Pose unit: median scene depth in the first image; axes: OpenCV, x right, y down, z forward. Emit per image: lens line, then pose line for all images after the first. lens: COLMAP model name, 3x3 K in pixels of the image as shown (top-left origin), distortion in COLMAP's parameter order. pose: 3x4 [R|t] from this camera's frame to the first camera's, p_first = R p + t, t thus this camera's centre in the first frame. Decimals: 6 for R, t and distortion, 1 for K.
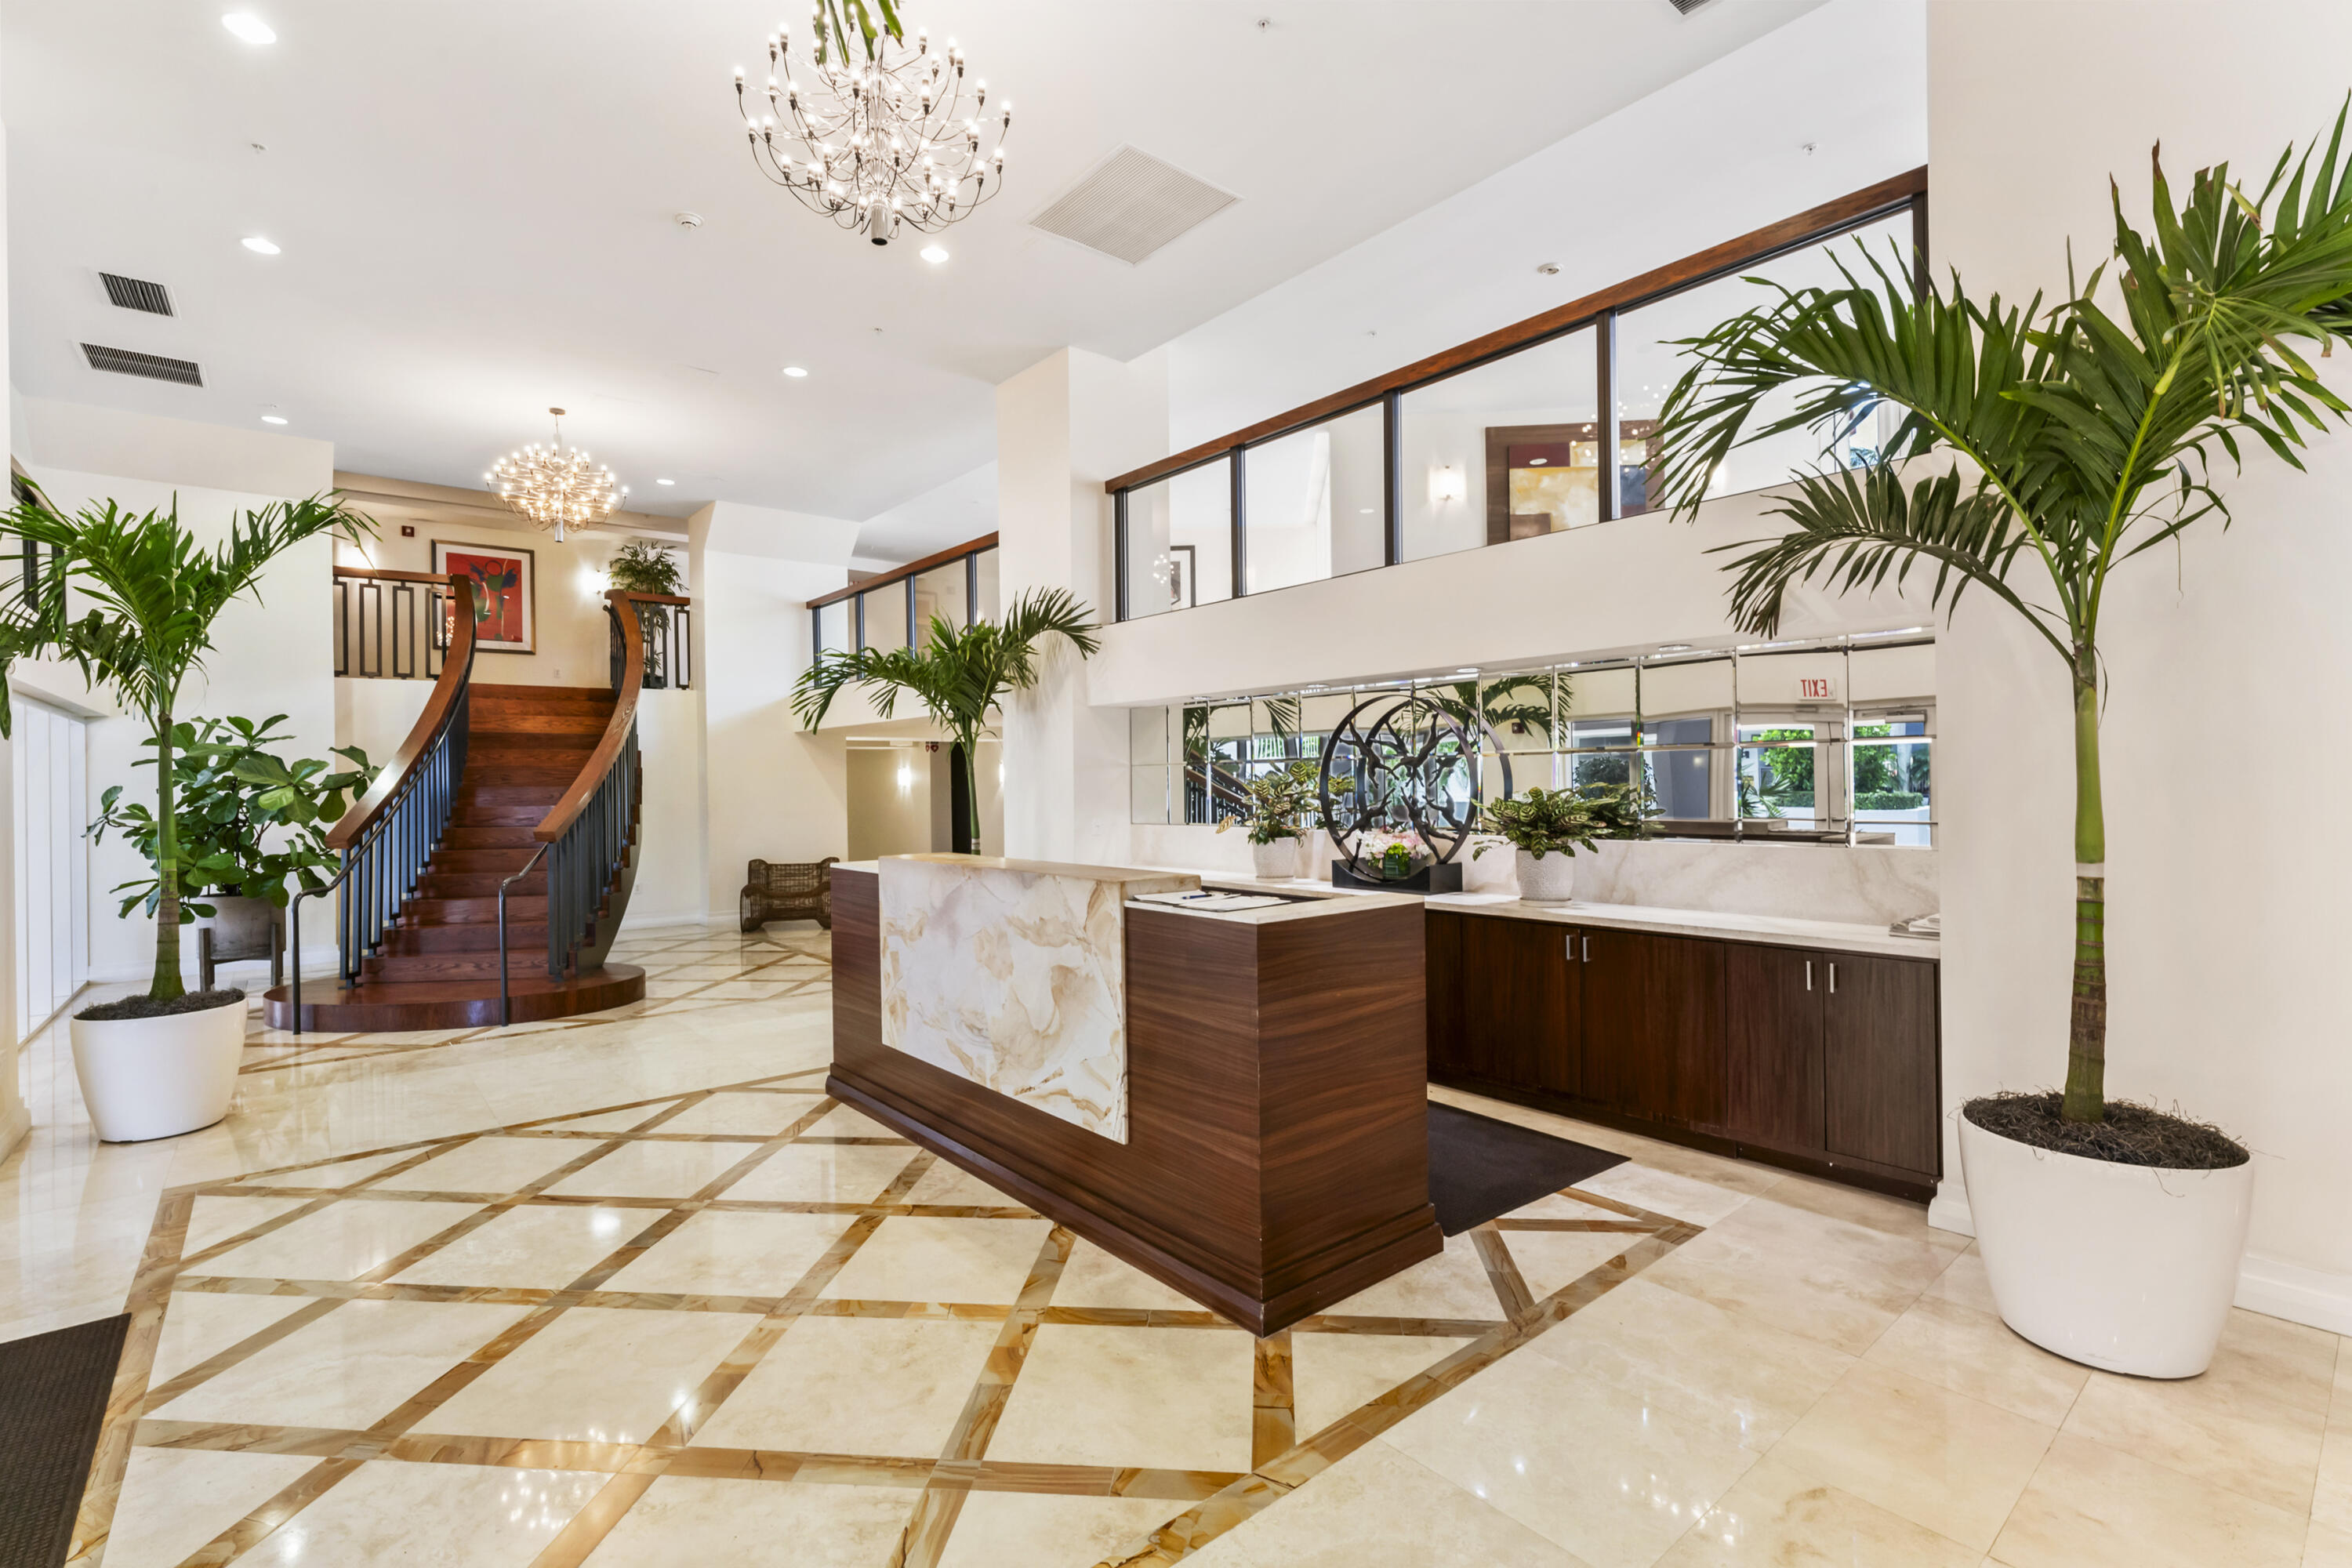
lens RADIAL K [[1061.8, 0, 1180.1], [0, 1061.8, 785.4], [0, 0, 1]] dist [-0.003473, 0.000372]
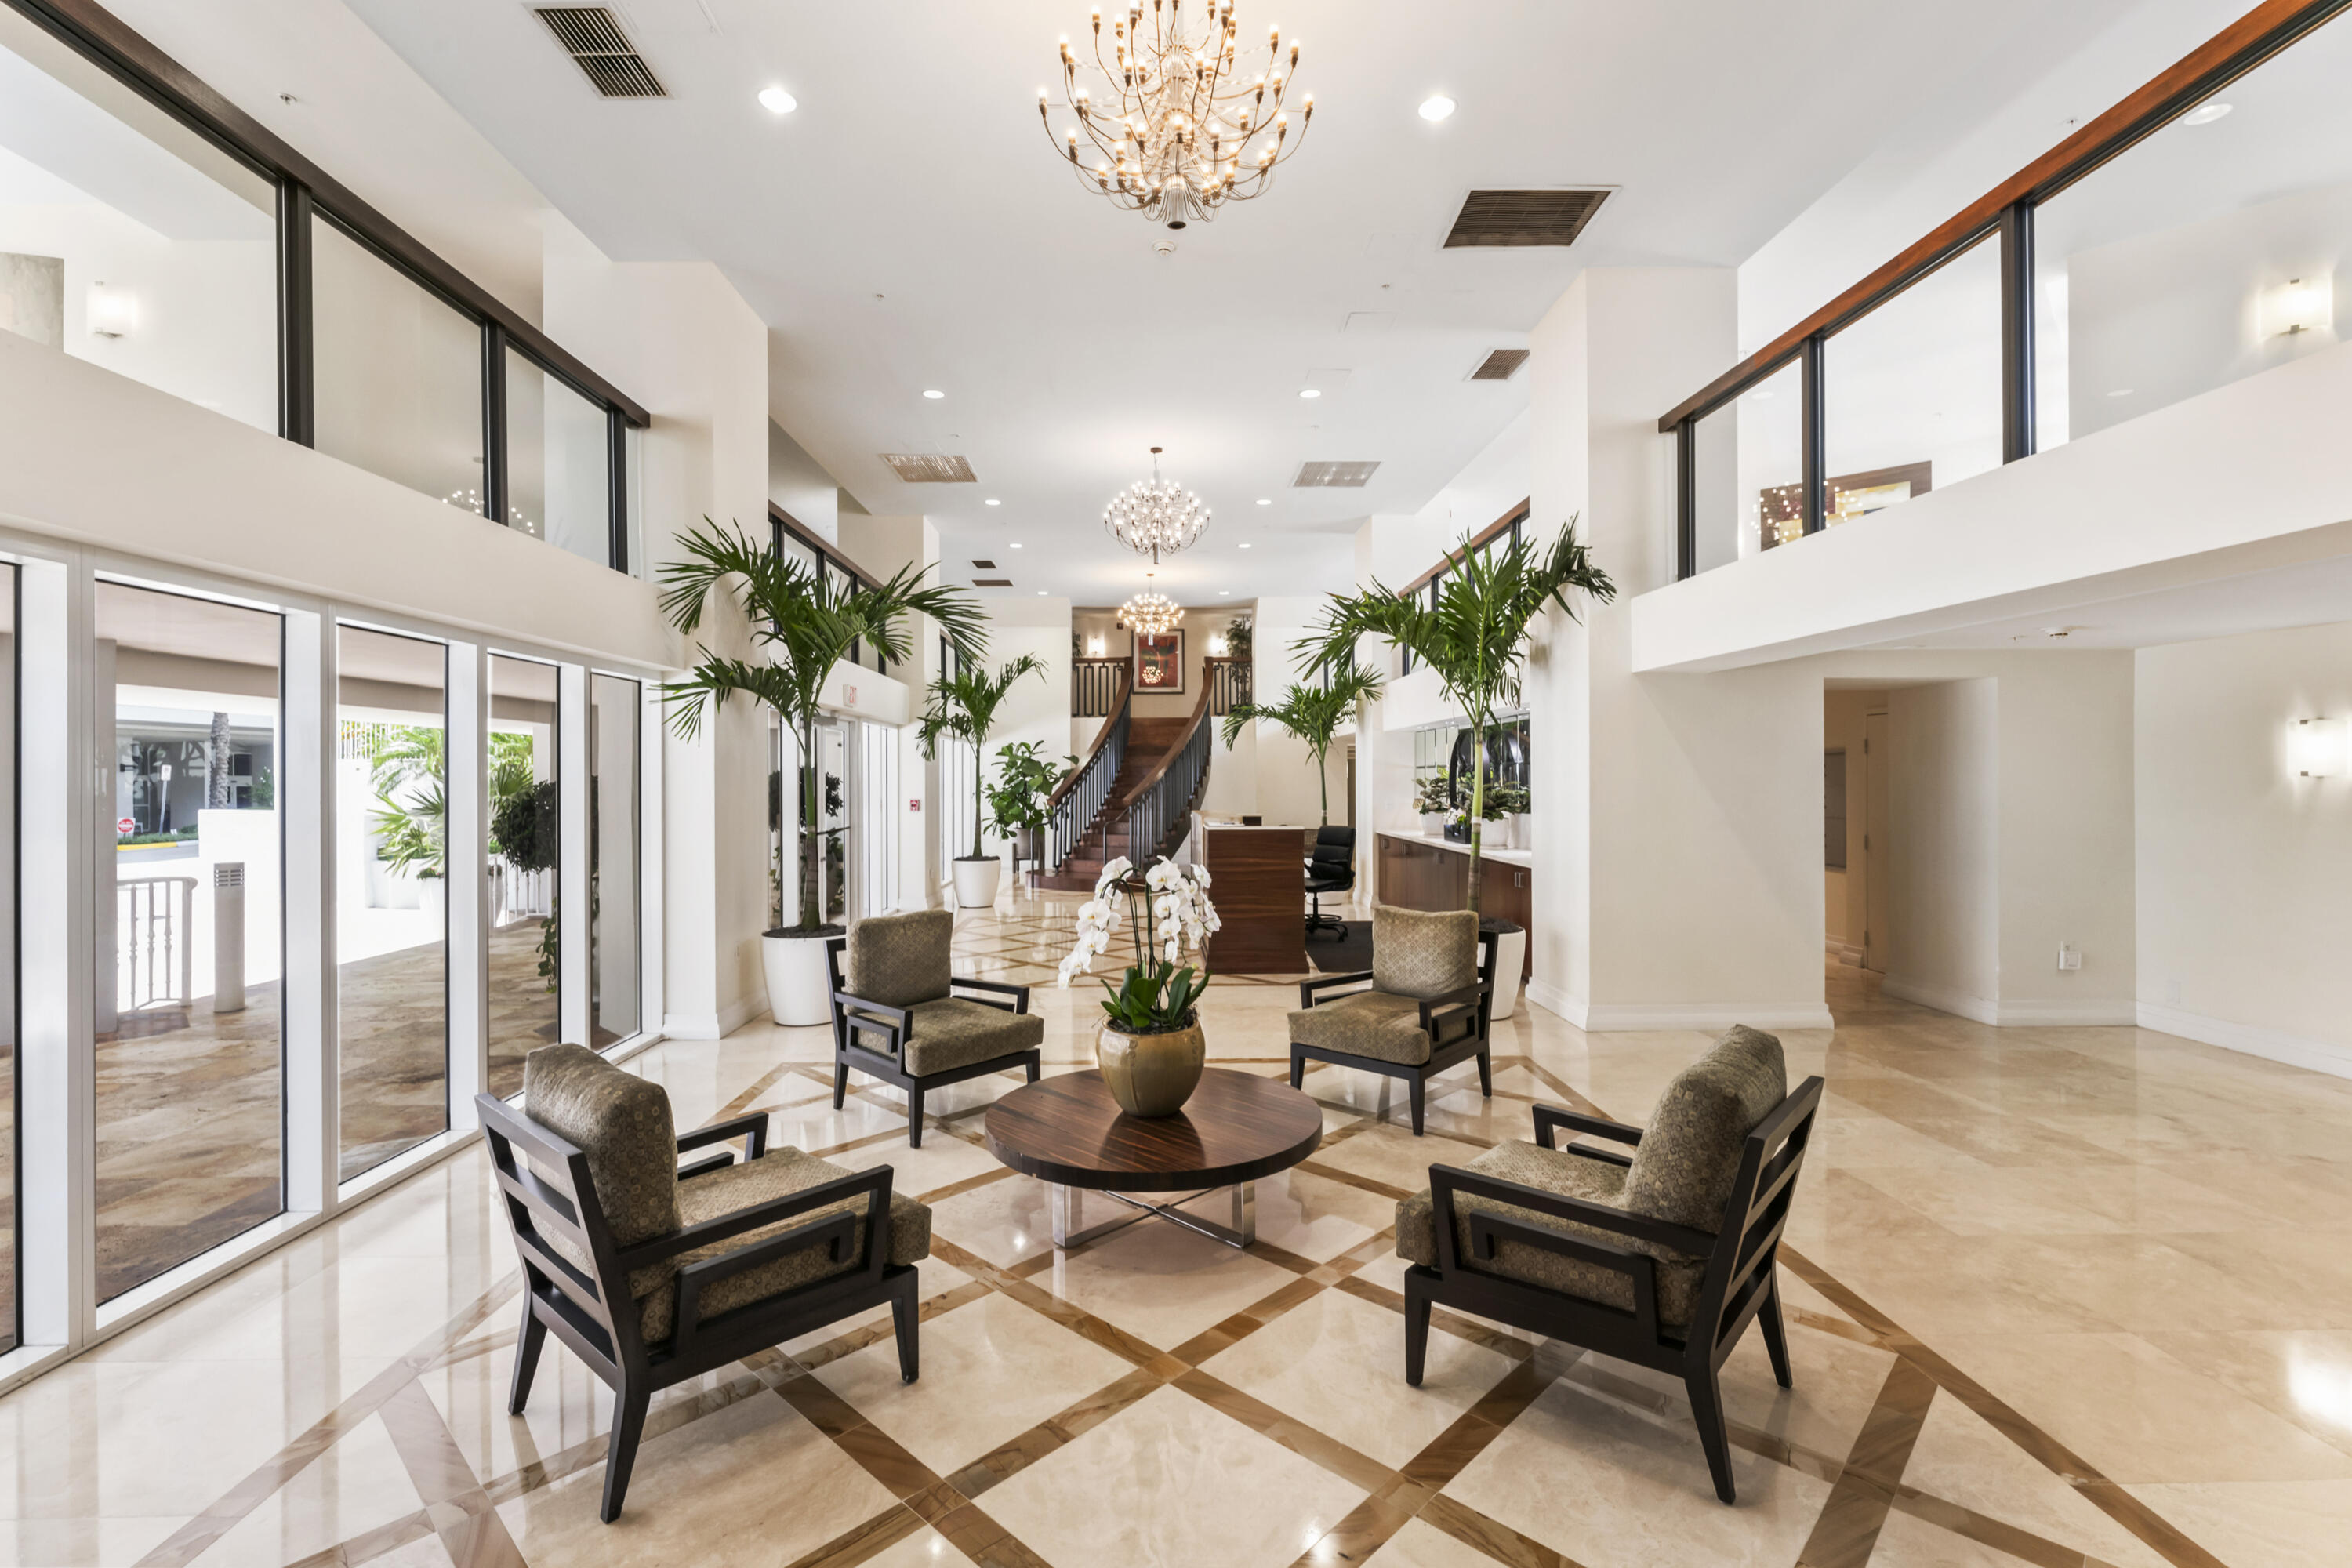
lens RADIAL K [[1061.8, 0, 1171.3], [0, 1061.8, 778.3], [0, 0, 1]] dist [-0.003473, 0.000372]
pose [[0.784771, 0.010842, -0.619691, 0.643962], [-0.008566, 0.999941, 0.006648, -0.010086], [0.619727, 0.000091, 0.784818, -0.470894]]
